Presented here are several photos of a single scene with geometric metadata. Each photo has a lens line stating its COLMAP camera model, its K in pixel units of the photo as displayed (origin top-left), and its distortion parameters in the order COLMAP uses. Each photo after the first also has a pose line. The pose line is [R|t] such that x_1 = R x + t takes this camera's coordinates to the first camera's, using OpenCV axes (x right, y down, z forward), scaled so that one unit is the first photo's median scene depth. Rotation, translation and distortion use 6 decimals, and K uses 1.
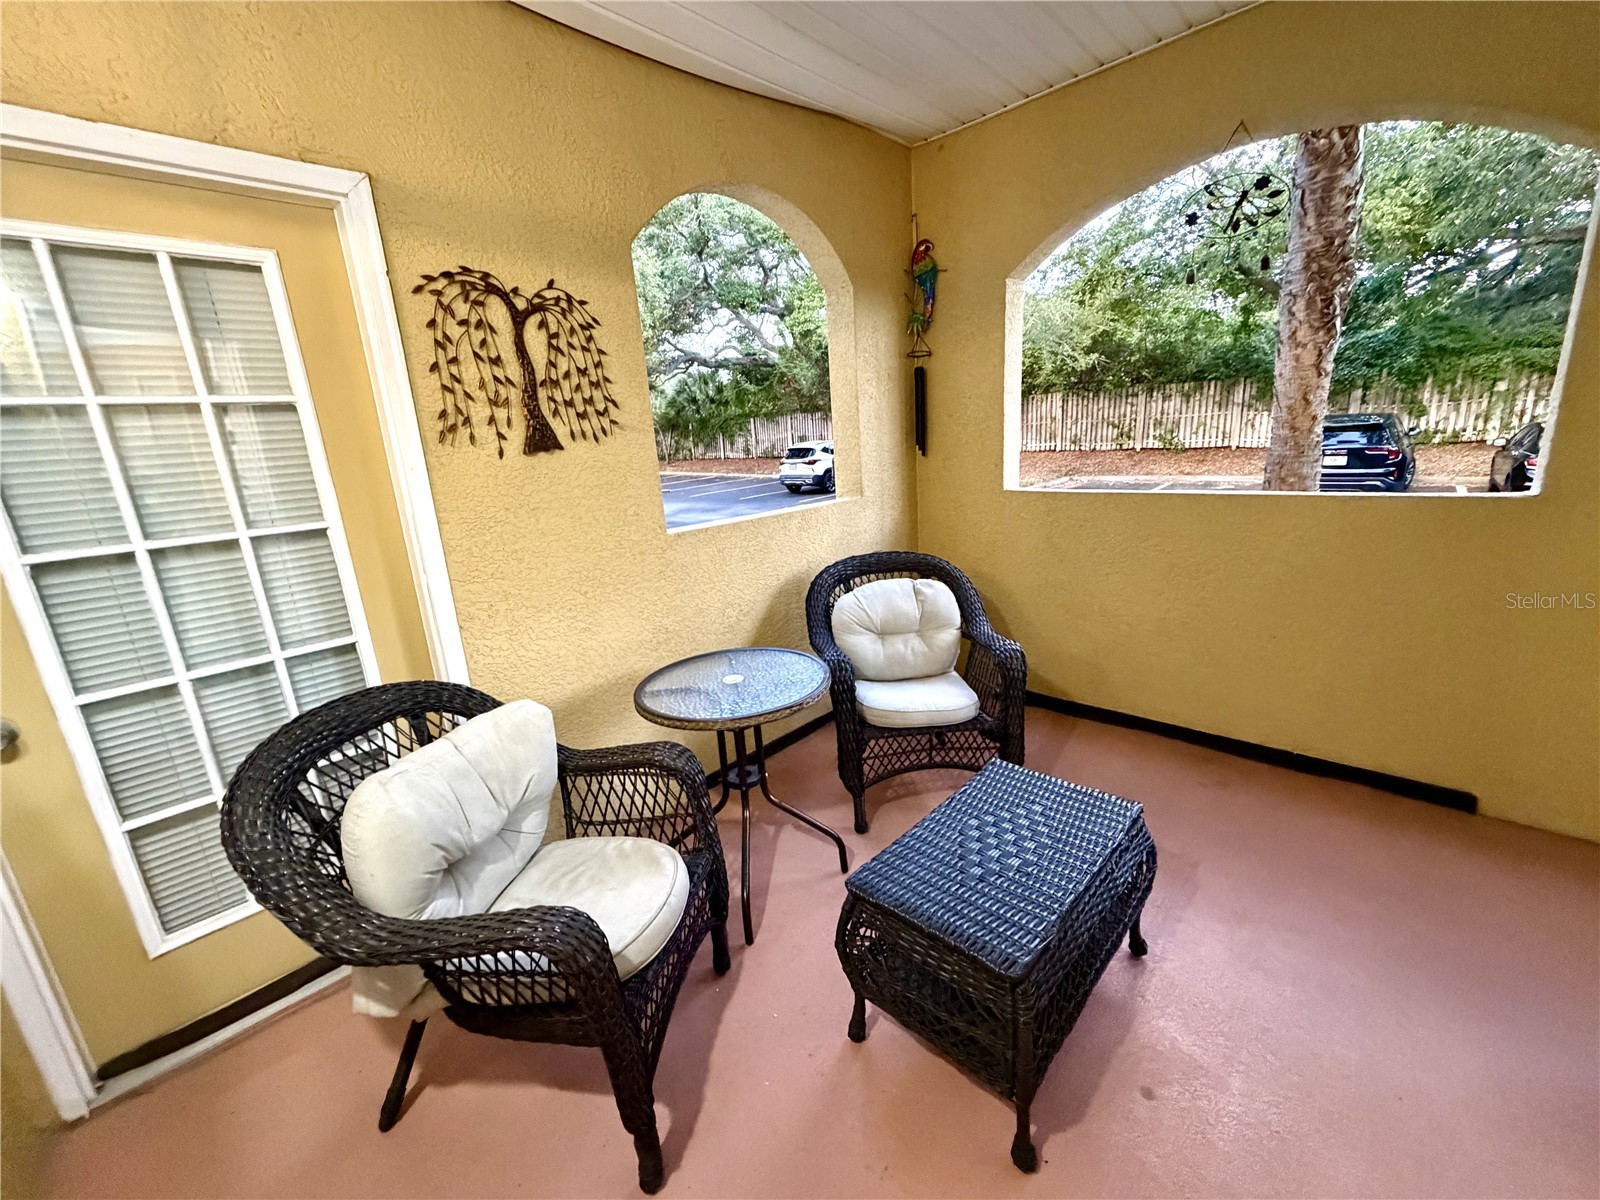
lens RADIAL K [[637.0, 0, 795.8], [0, 637.0, 599.9], [0, 0, 1]] dist [-0.002158, 0.000339]
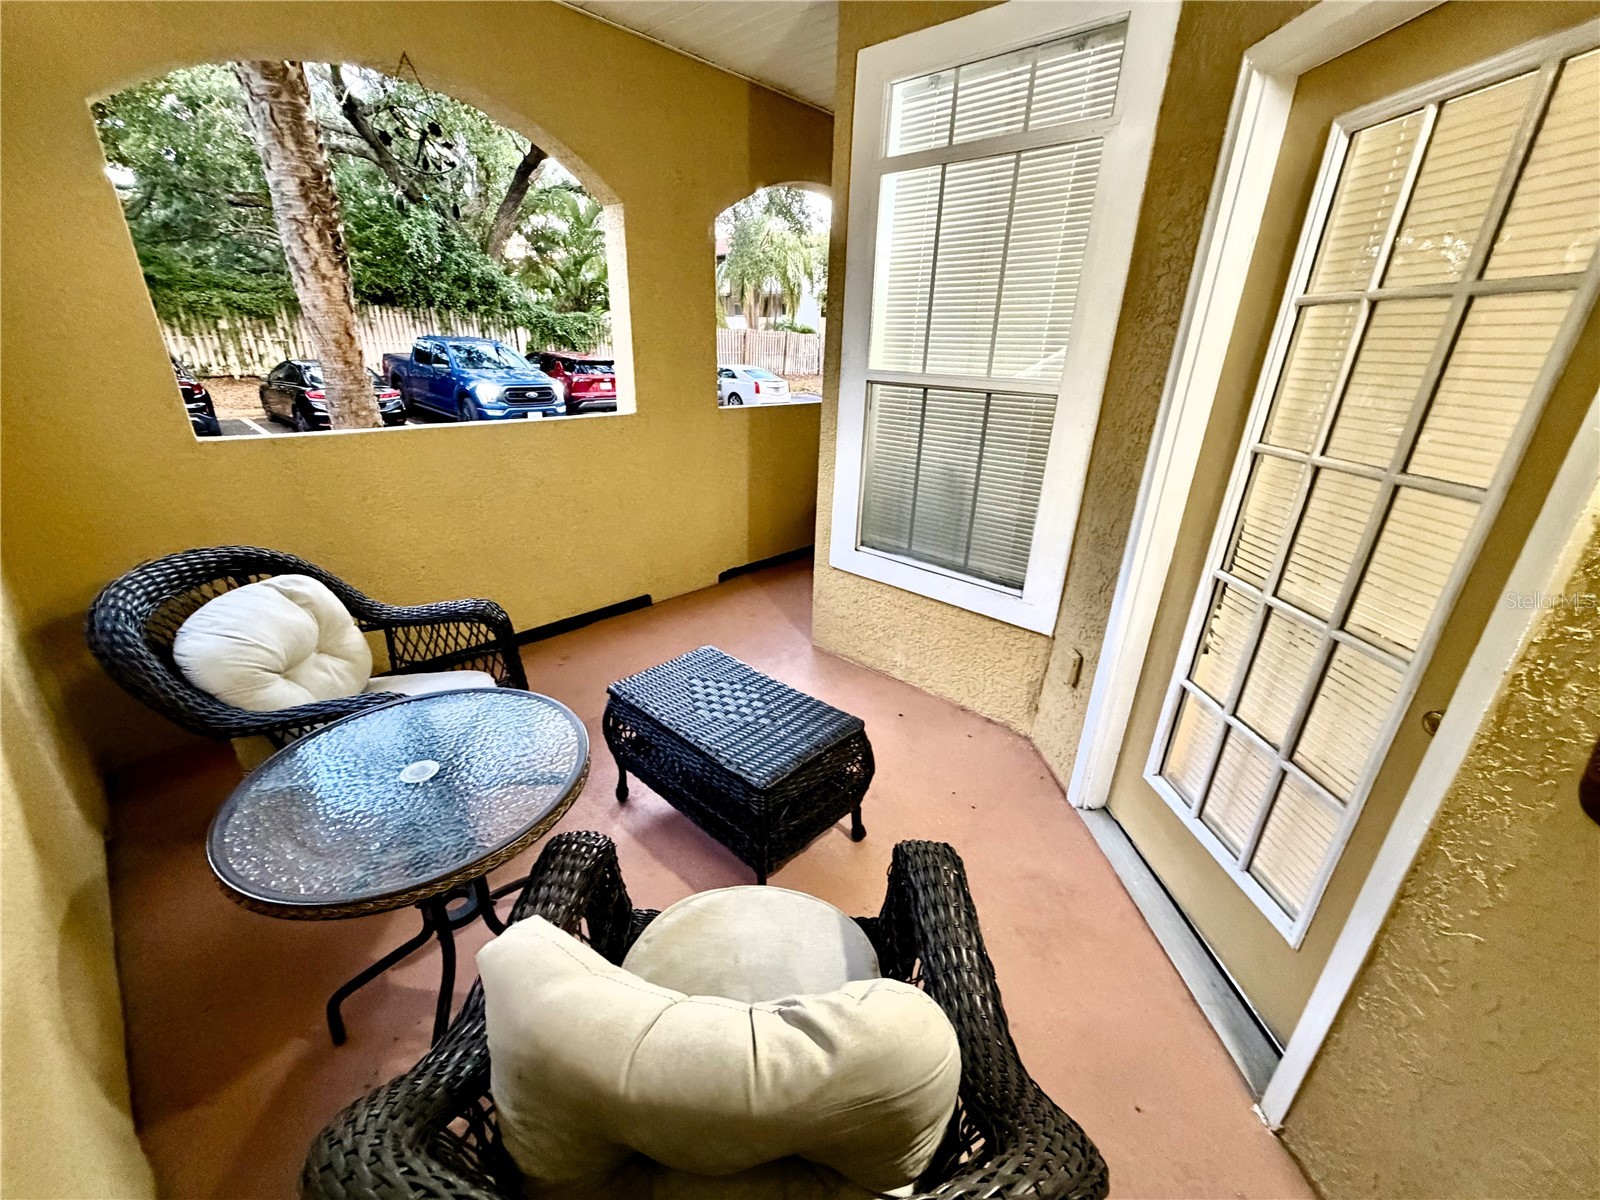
lens RADIAL K [[637.0, 0, 795.4], [0, 637.0, 601.2], [0, 0, 1]] dist [-0.002158, 0.000339]
pose [[-0.011264, -0.315798, 0.948760, -0.341791], [0.222300, 0.924285, 0.310291, -0.072098], [-0.974913, 0.214404, 0.059791, 0.319016]]
